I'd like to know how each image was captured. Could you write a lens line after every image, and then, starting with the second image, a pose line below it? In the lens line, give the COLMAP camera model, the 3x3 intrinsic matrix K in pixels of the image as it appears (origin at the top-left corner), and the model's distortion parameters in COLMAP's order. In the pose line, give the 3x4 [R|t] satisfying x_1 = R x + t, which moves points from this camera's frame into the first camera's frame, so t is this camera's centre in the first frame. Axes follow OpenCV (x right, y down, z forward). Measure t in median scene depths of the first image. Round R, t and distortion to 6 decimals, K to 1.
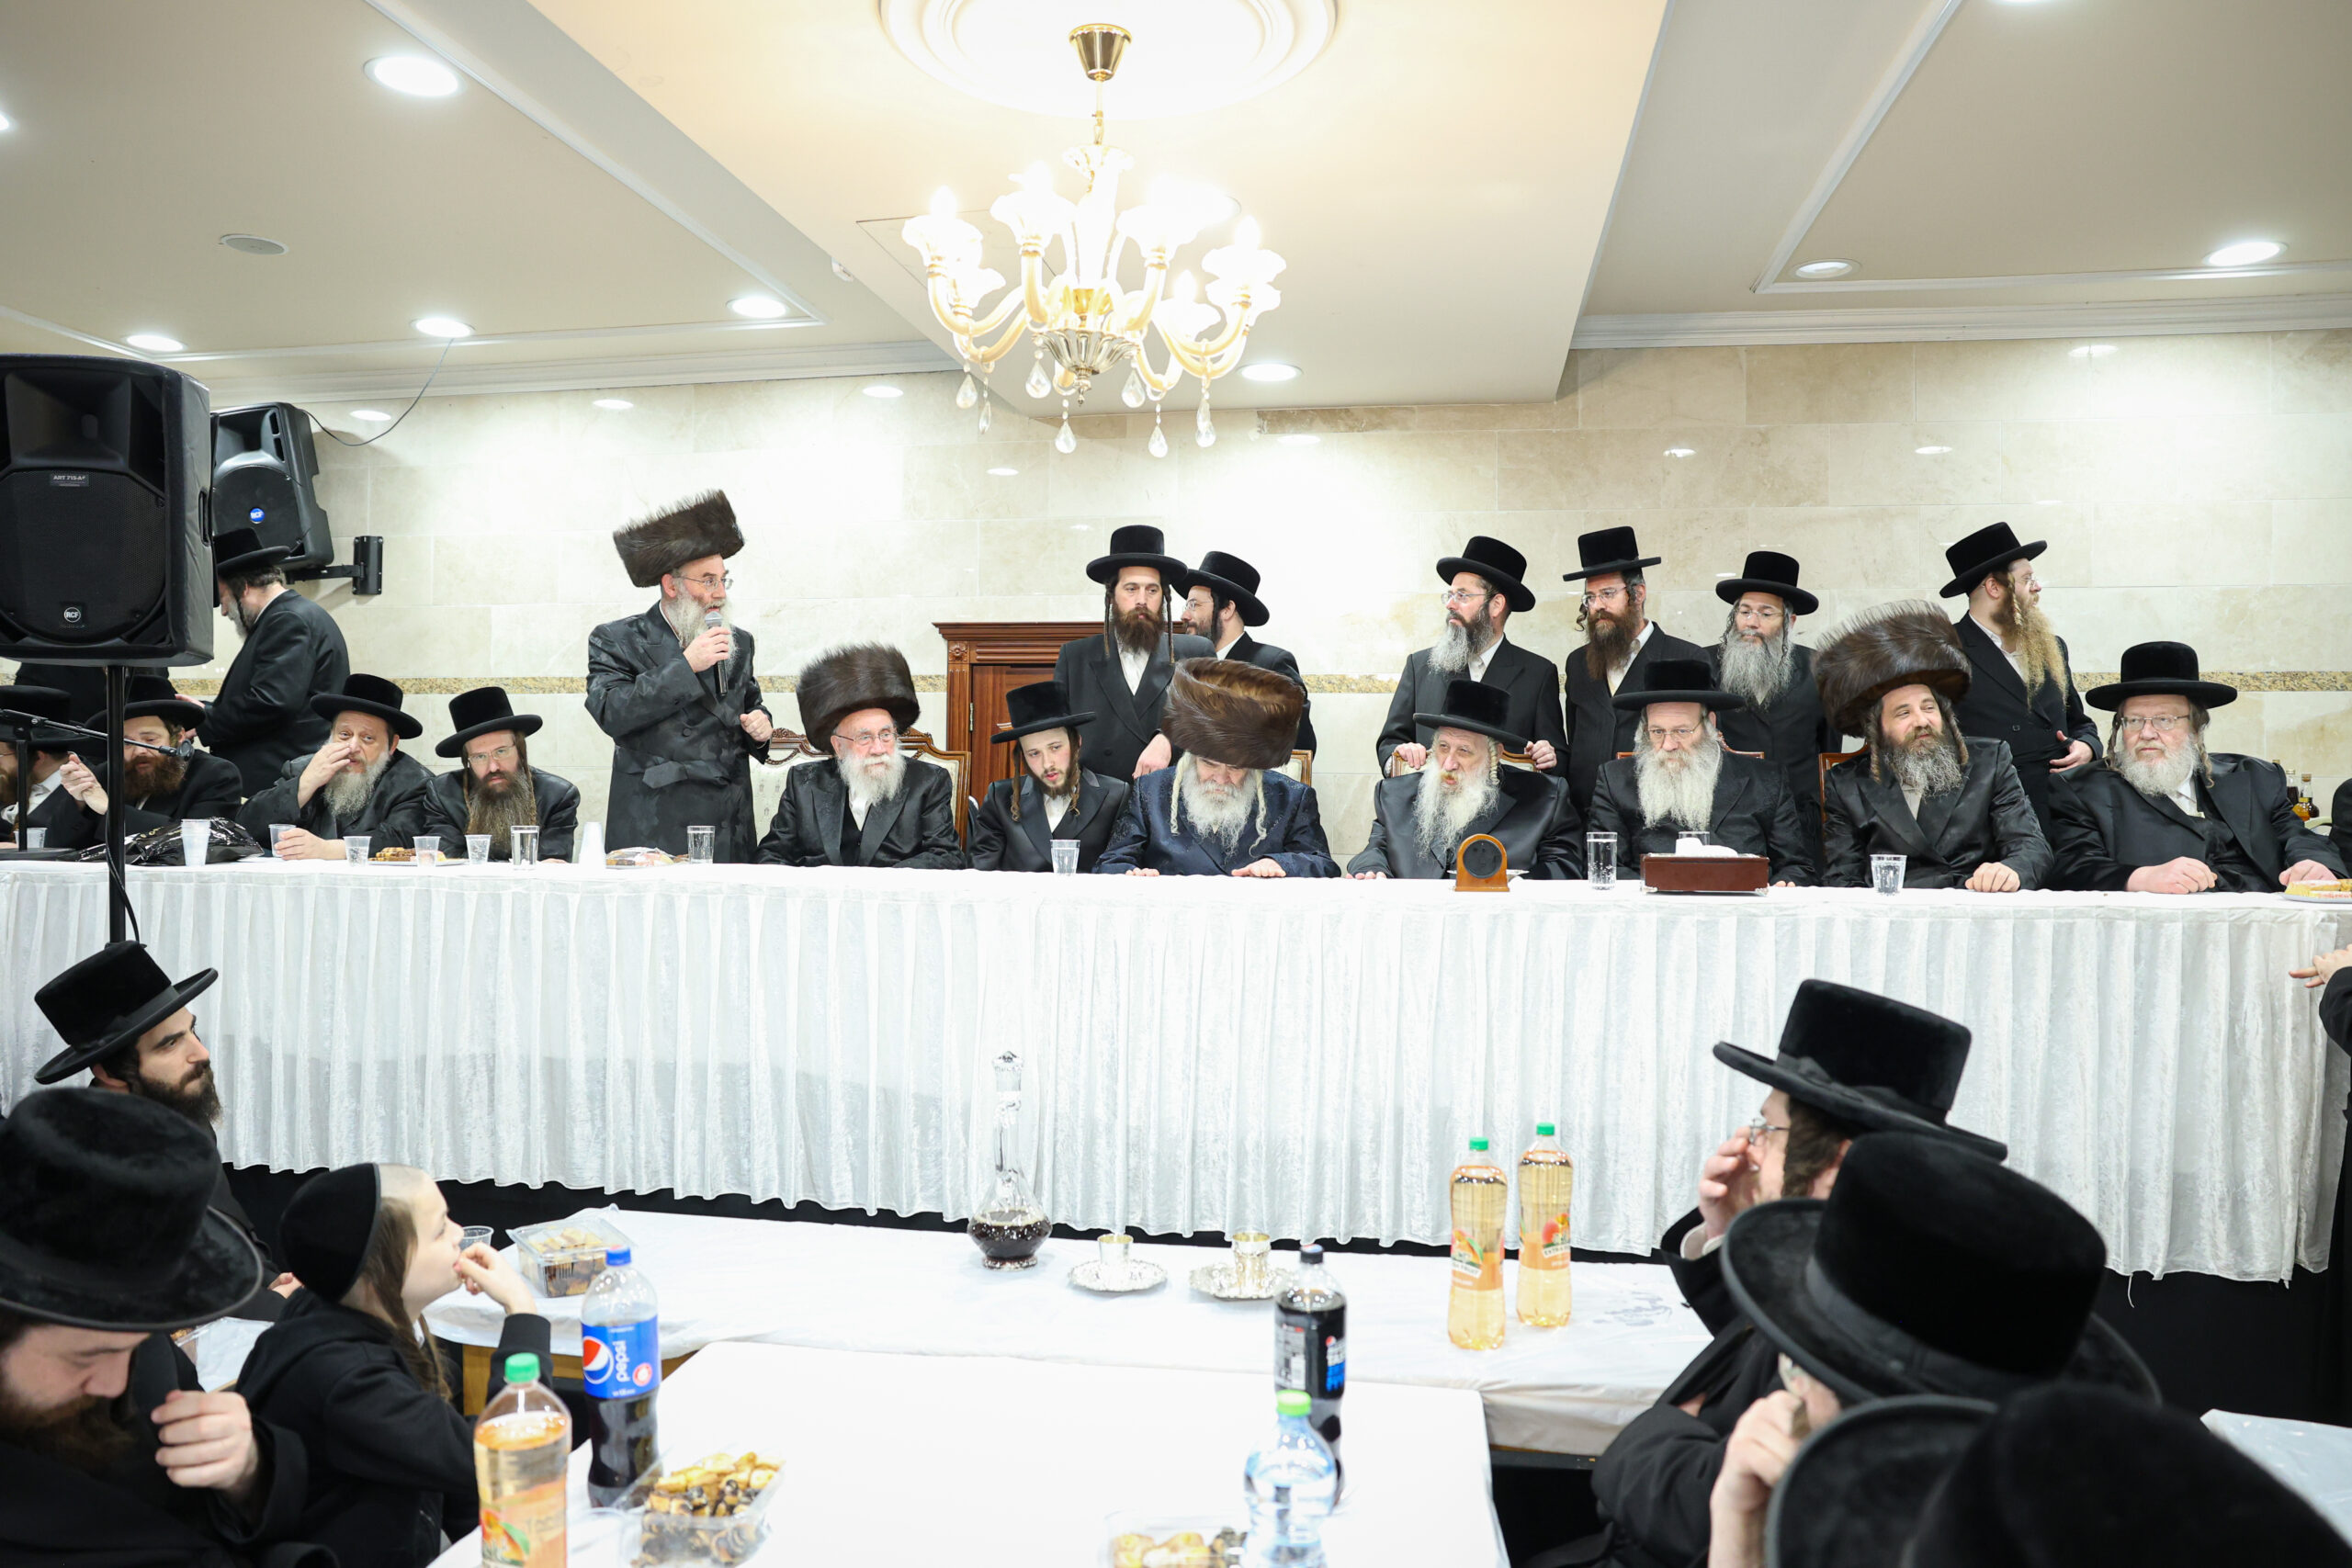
lens RADIAL K [[1604.3, 0, 1176.0], [0, 1604.3, 784.0], [0, 0, 1]] dist [-0.122028, 0.095504]
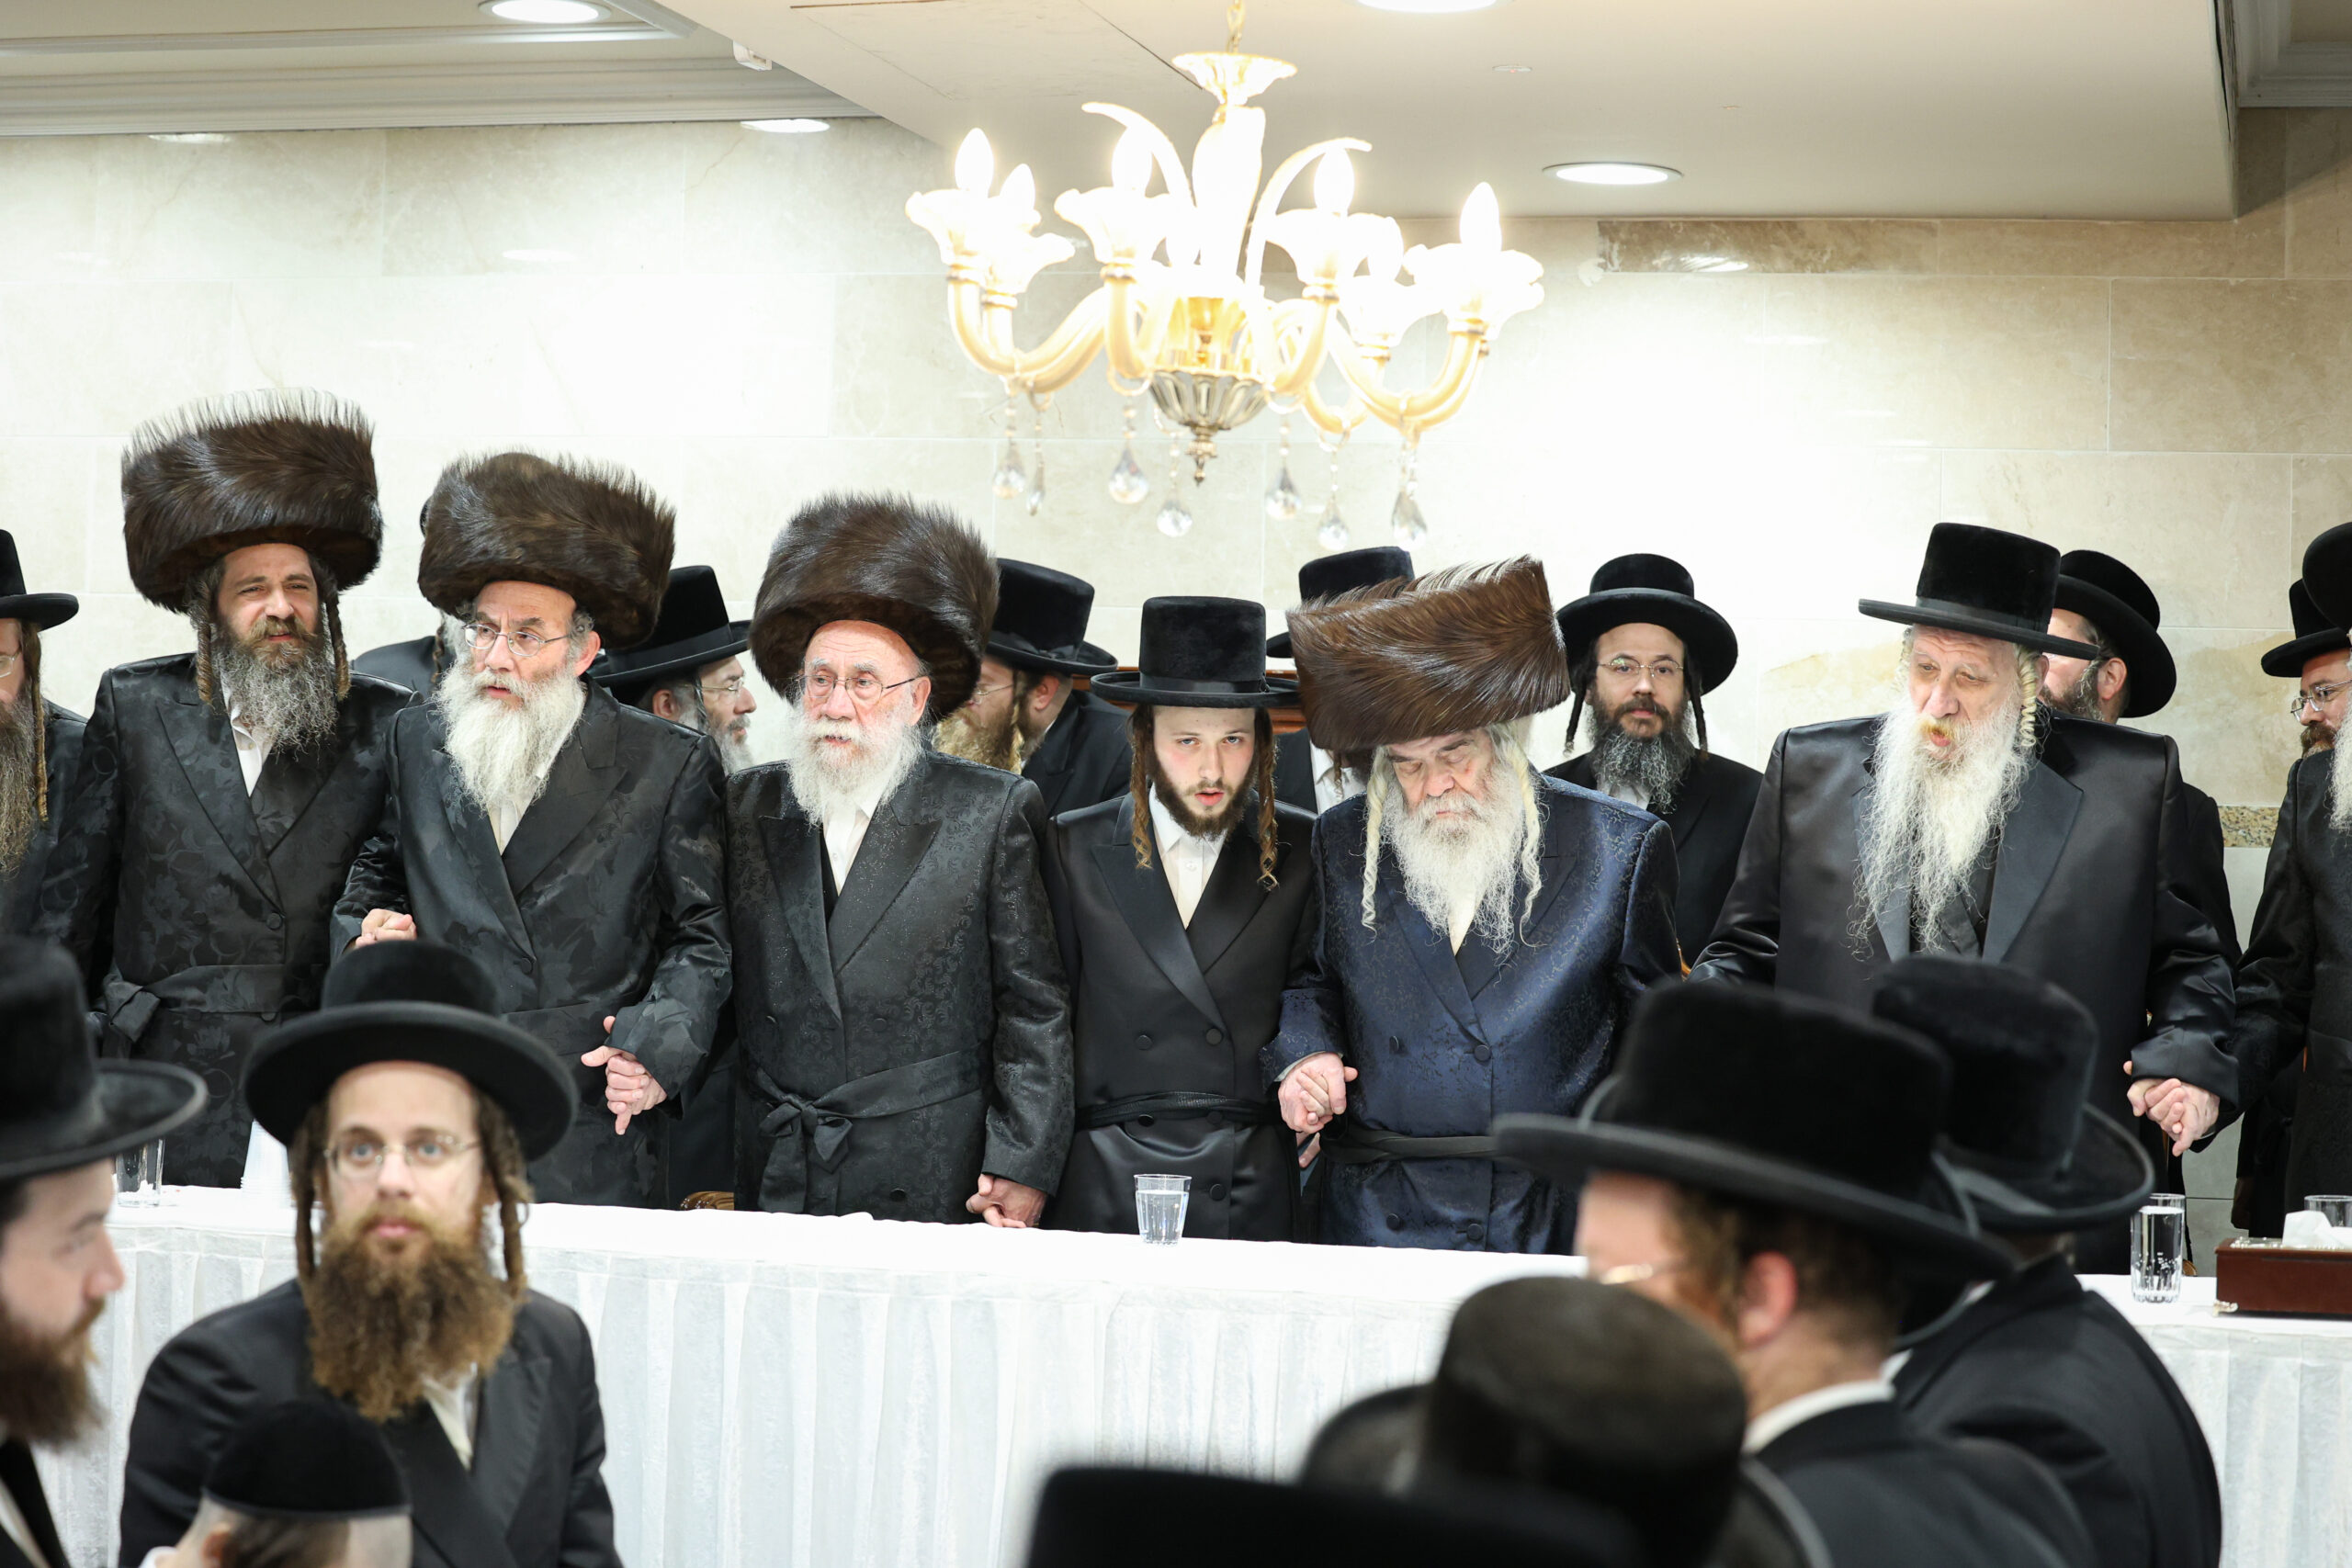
lens RADIAL K [[4635.6, 0, 1176.6], [0, 4635.6, 845.4], [0, 0, 1]] dist [-0.246855, 0.275681]
pose [[0.997270, 0.019067, -0.071333, 0.039848], [-0.019265, 0.999812, -0.002096, -0.068498], [0.071279, 0.003464, 0.997450, -0.497352]]
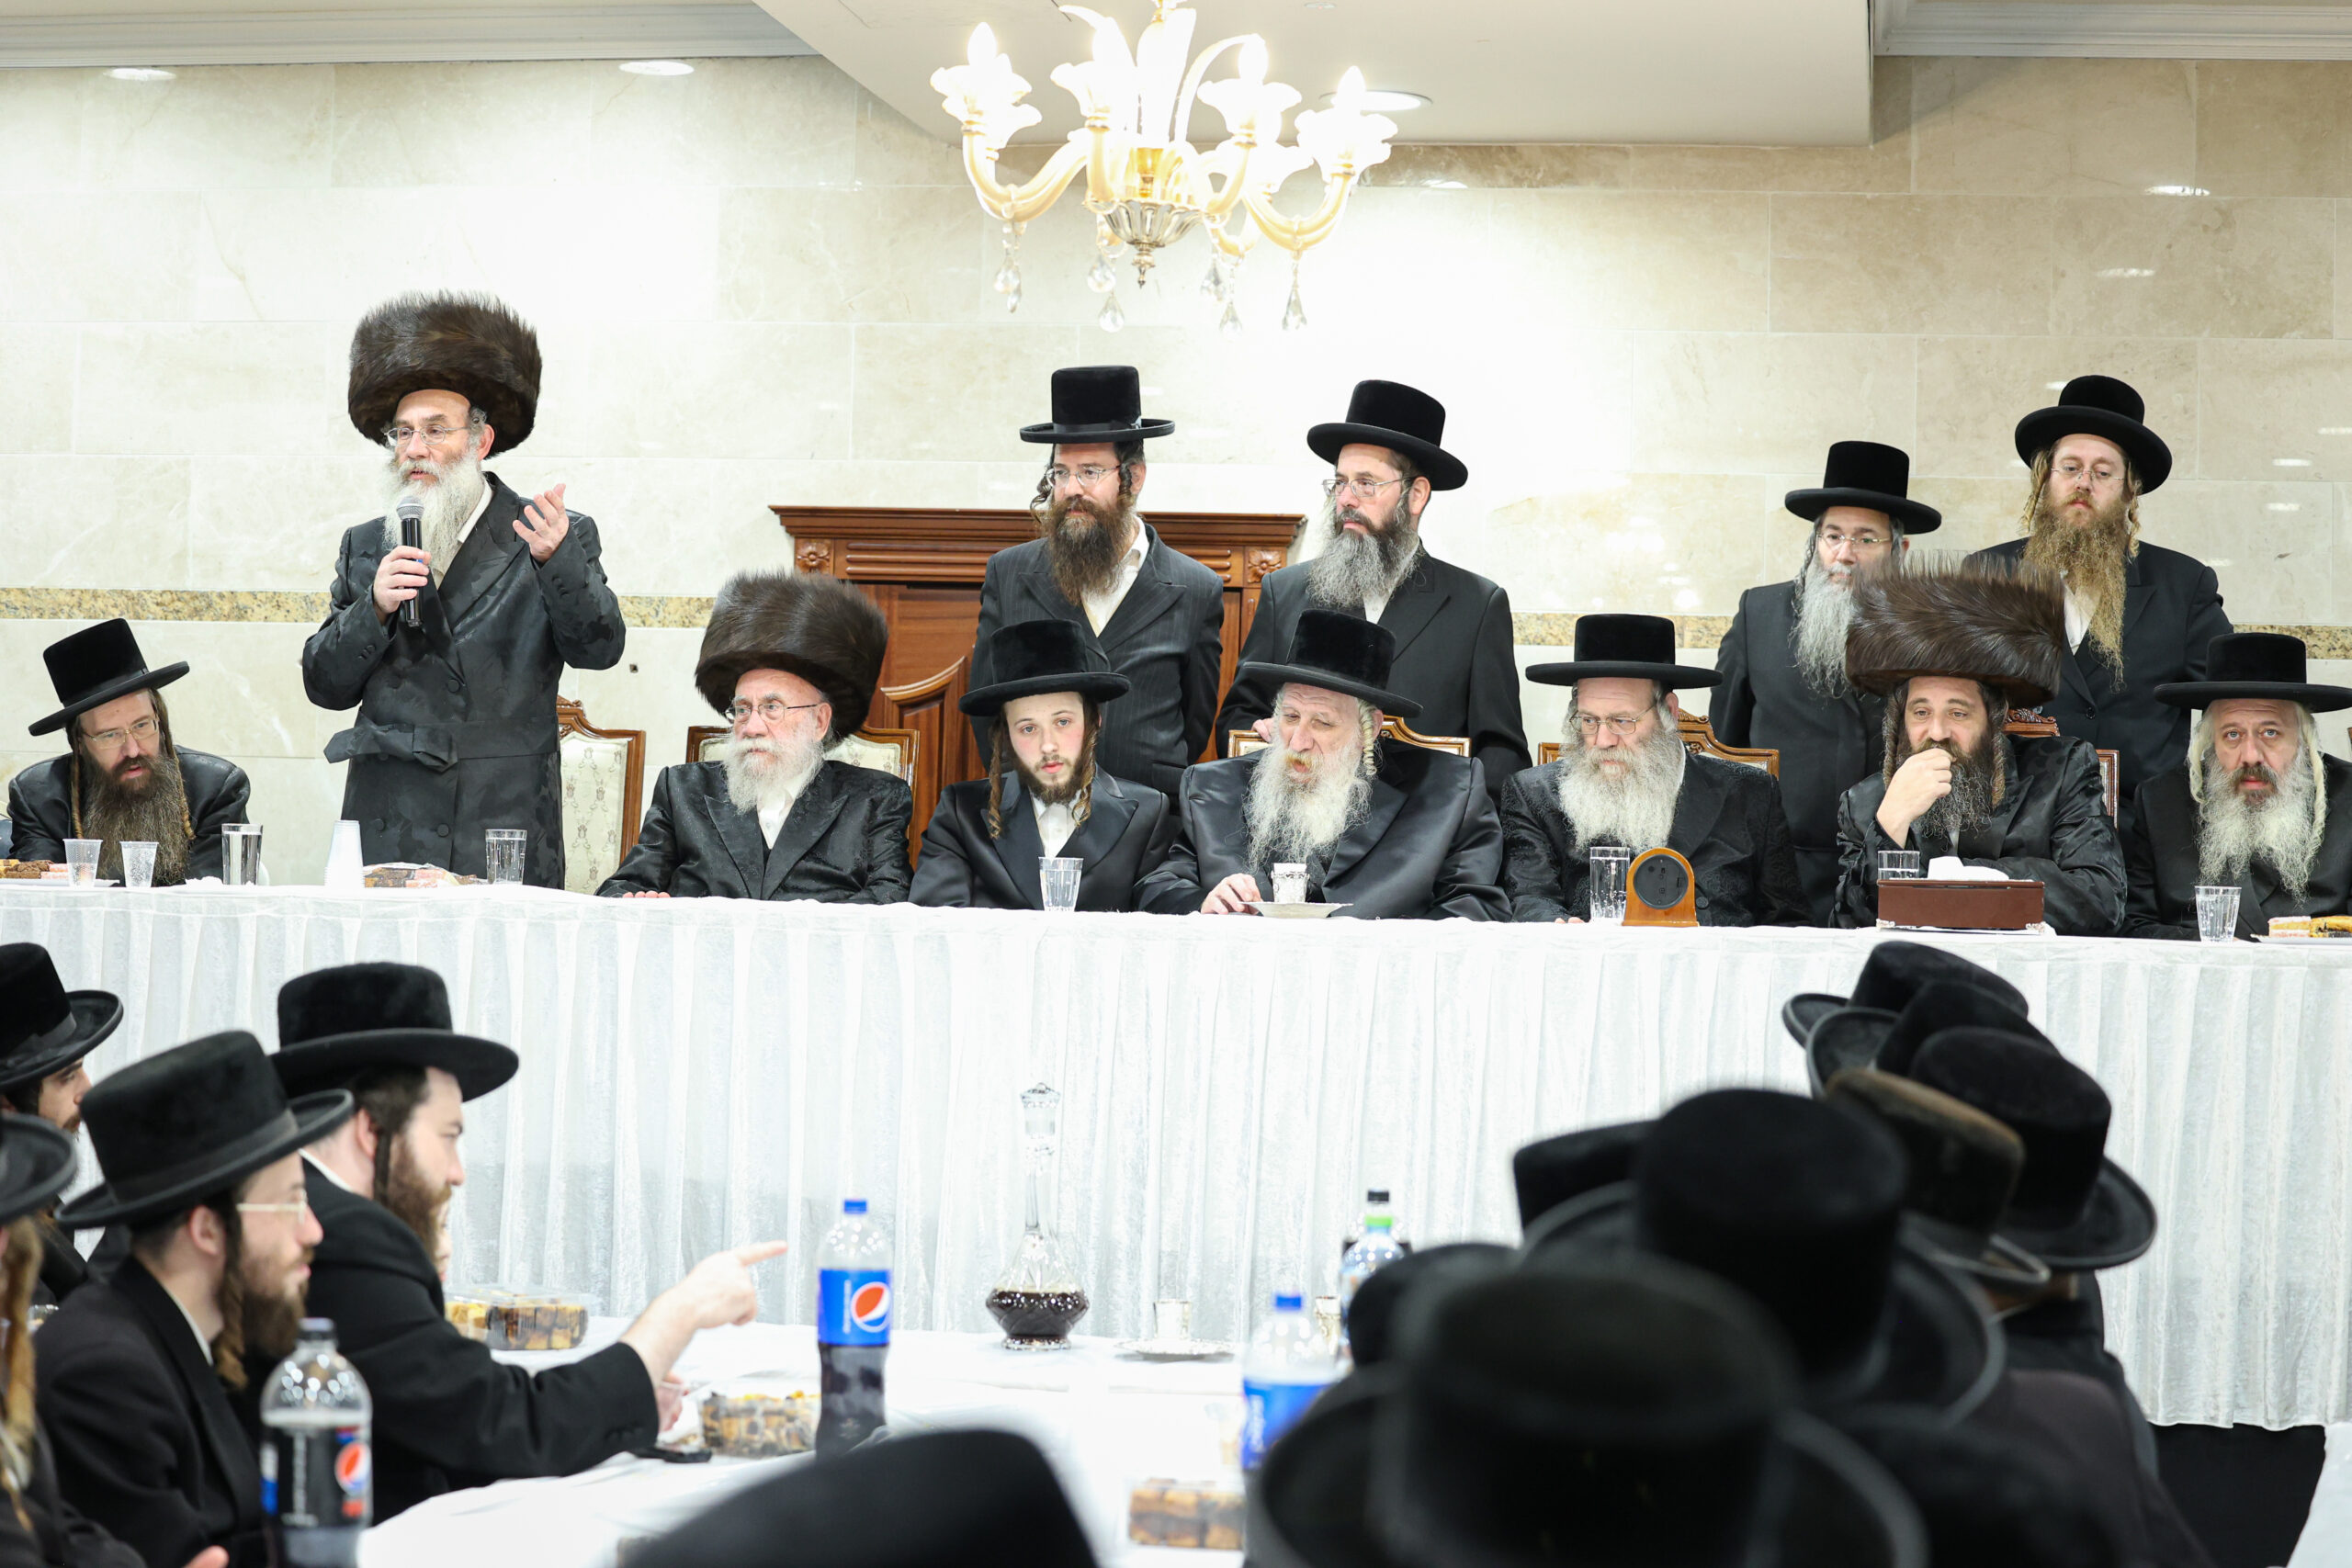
lens RADIAL K [[4635.6, 0, 1176.6], [0, 4635.6, 845.4], [0, 0, 1]] dist [-0.246855, 0.275681]
pose [[0.999683, 0.017192, 0.018387, -0.055035], [-0.017016, 0.999808, -0.009673, 0.046703], [-0.018550, 0.009357, 0.999784, -0.922540]]
